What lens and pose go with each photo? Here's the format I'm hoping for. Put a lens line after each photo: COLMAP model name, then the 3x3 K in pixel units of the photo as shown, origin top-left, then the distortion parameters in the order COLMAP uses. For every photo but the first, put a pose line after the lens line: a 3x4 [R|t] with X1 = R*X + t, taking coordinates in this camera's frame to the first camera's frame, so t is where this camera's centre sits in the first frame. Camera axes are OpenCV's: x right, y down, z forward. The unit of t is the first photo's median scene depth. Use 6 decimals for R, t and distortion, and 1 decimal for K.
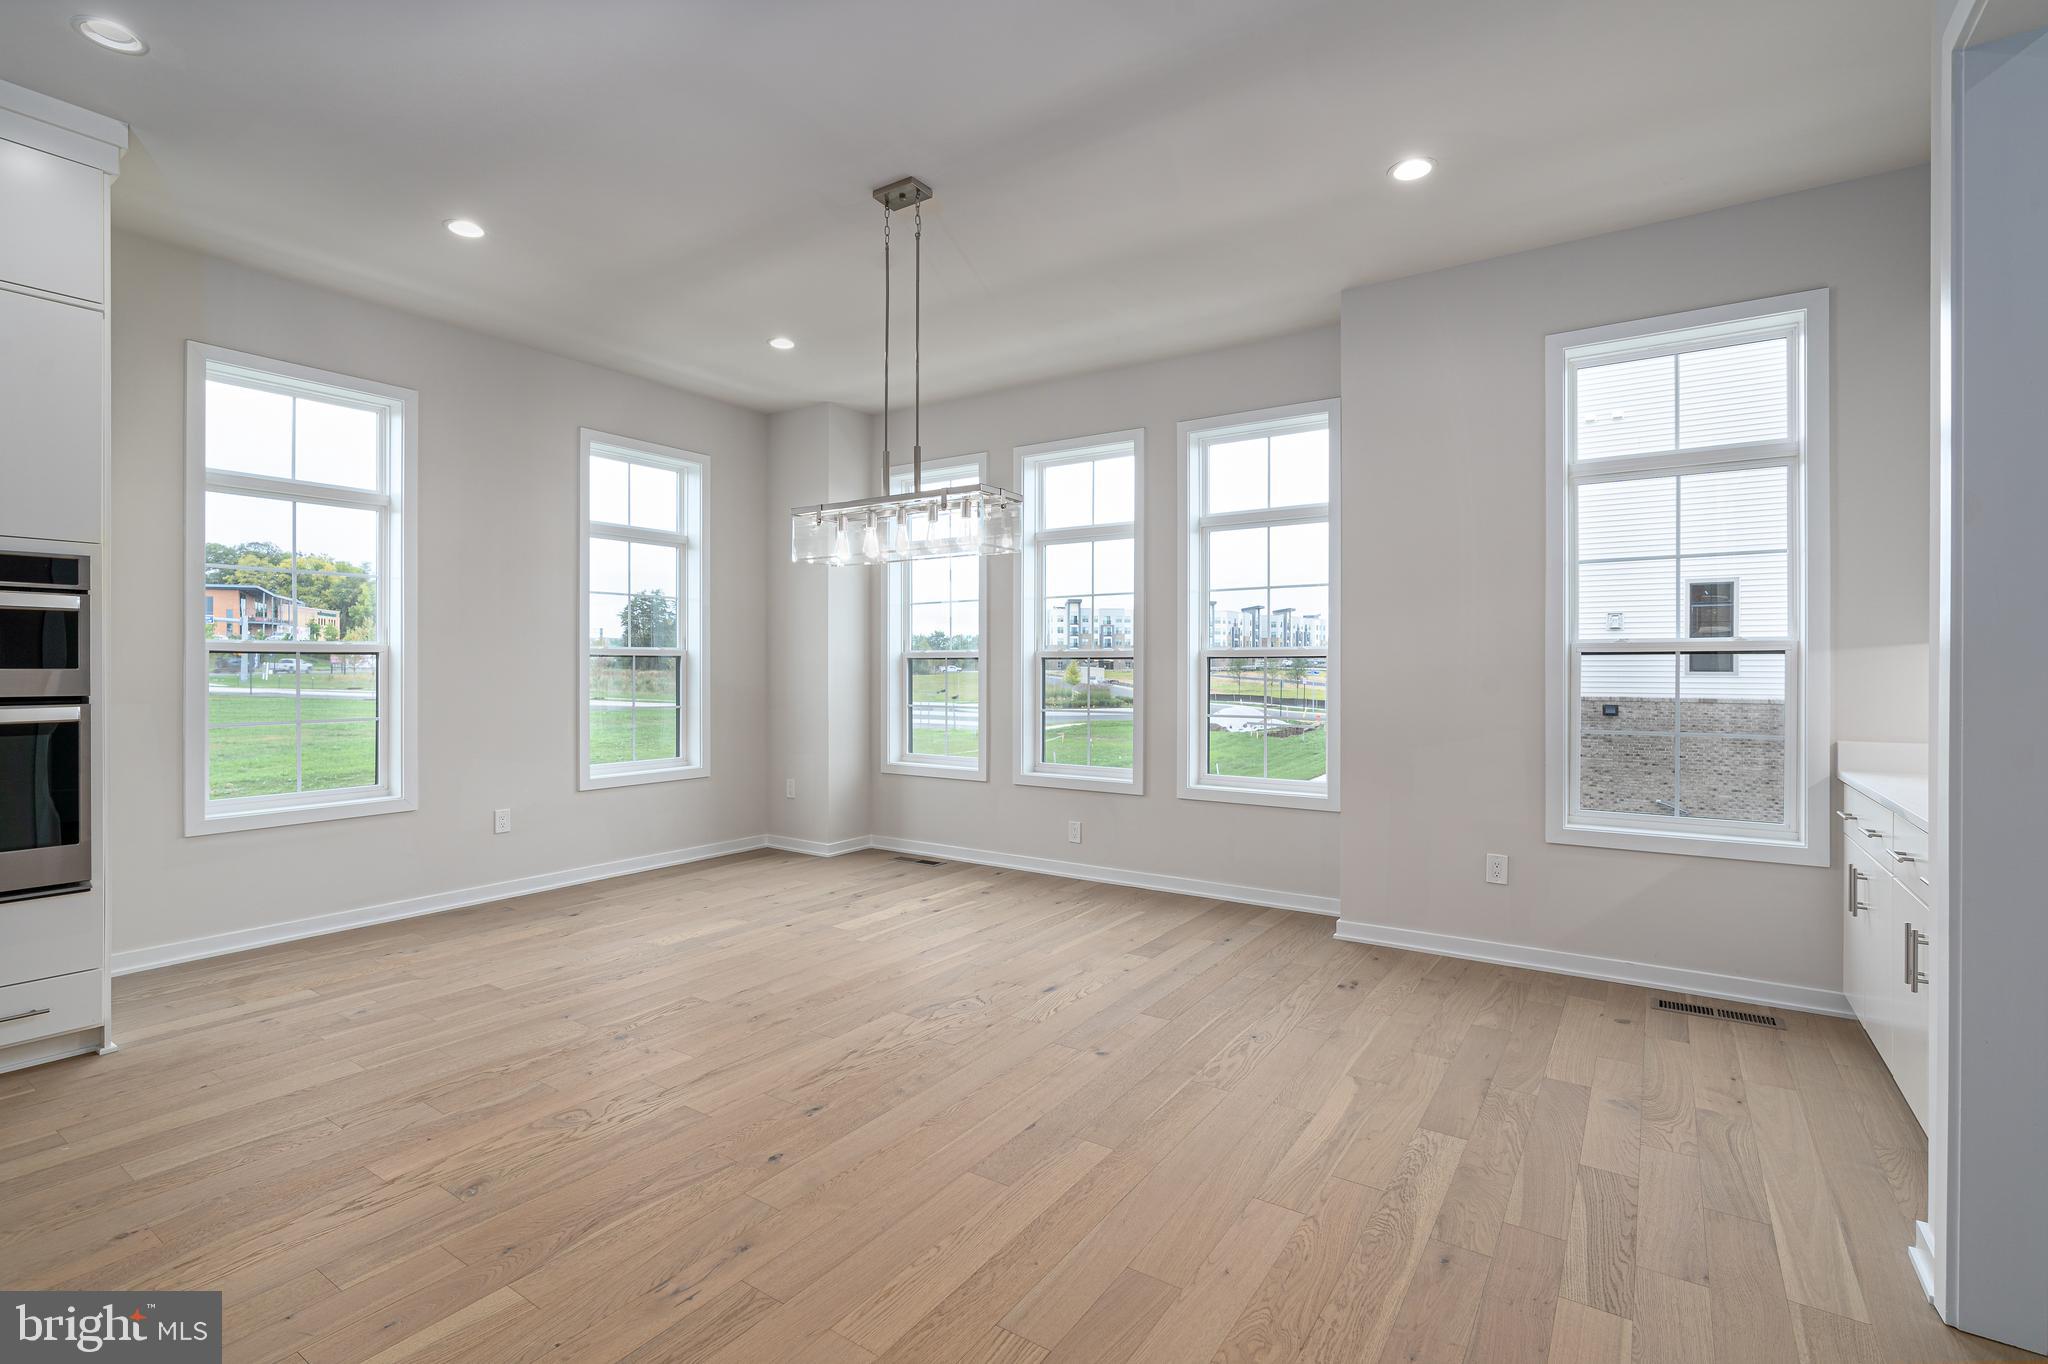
lens RADIAL K [[963.7, 0, 1022.3], [0, 963.7, 680.0], [0, 0, 1]] dist [-0.001901, 0.000590]
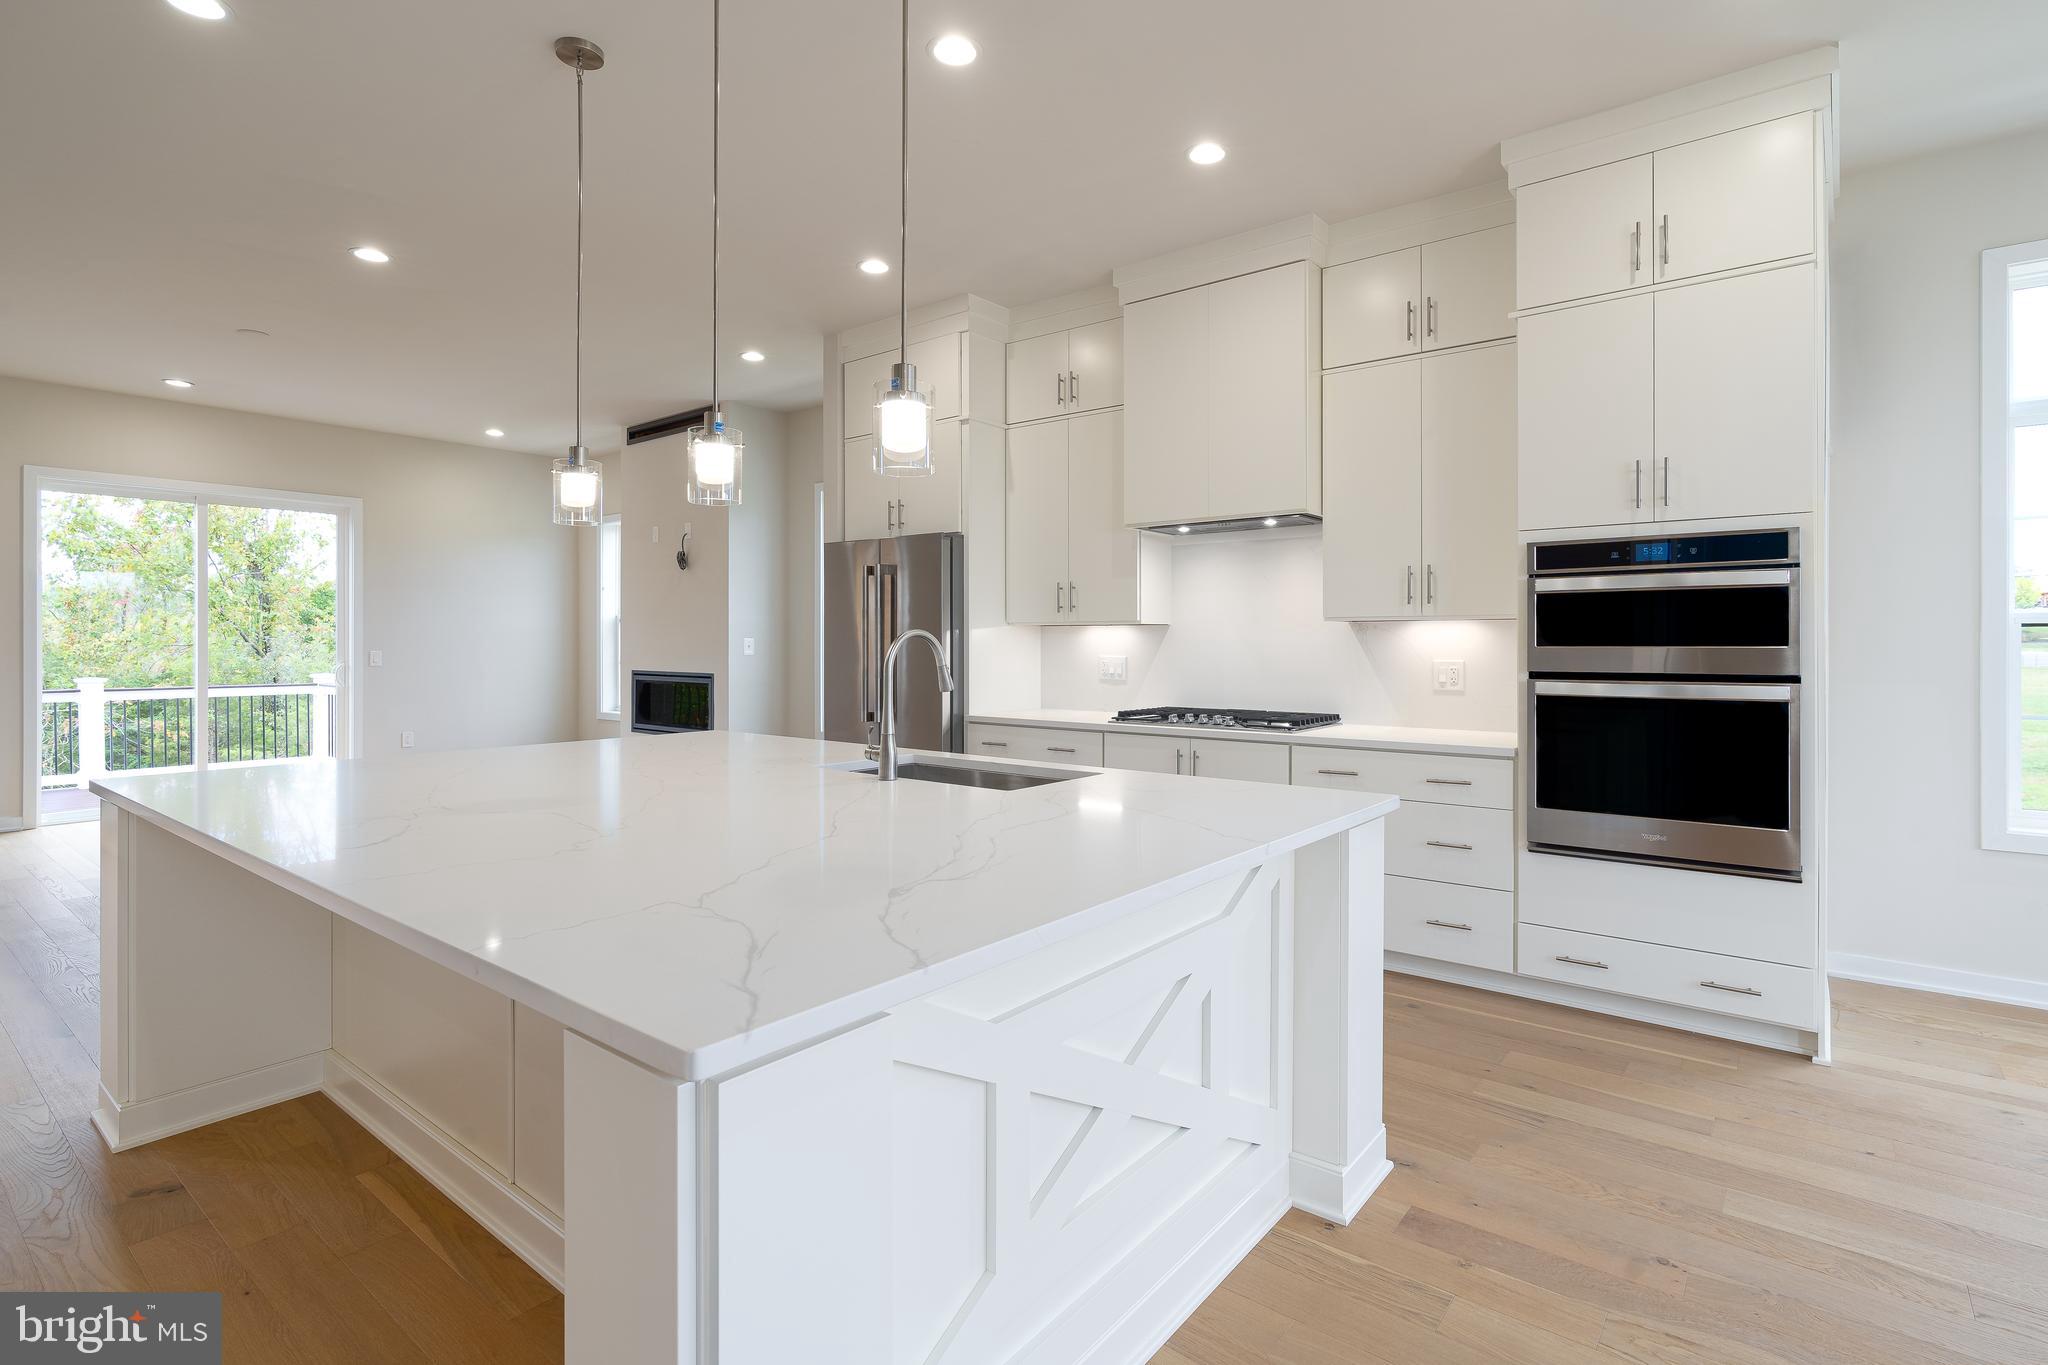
lens RADIAL K [[963.7, 0, 1054.4], [0, 963.7, 642.6], [0, 0, 1]] dist [-0.001901, 0.000590]
pose [[-0.071015, -0.007583, -0.997446, 0.021906], [-0.007428, 0.999947, -0.007073, -0.003095], [0.997448, 0.006907, -0.071068, 0.343803]]
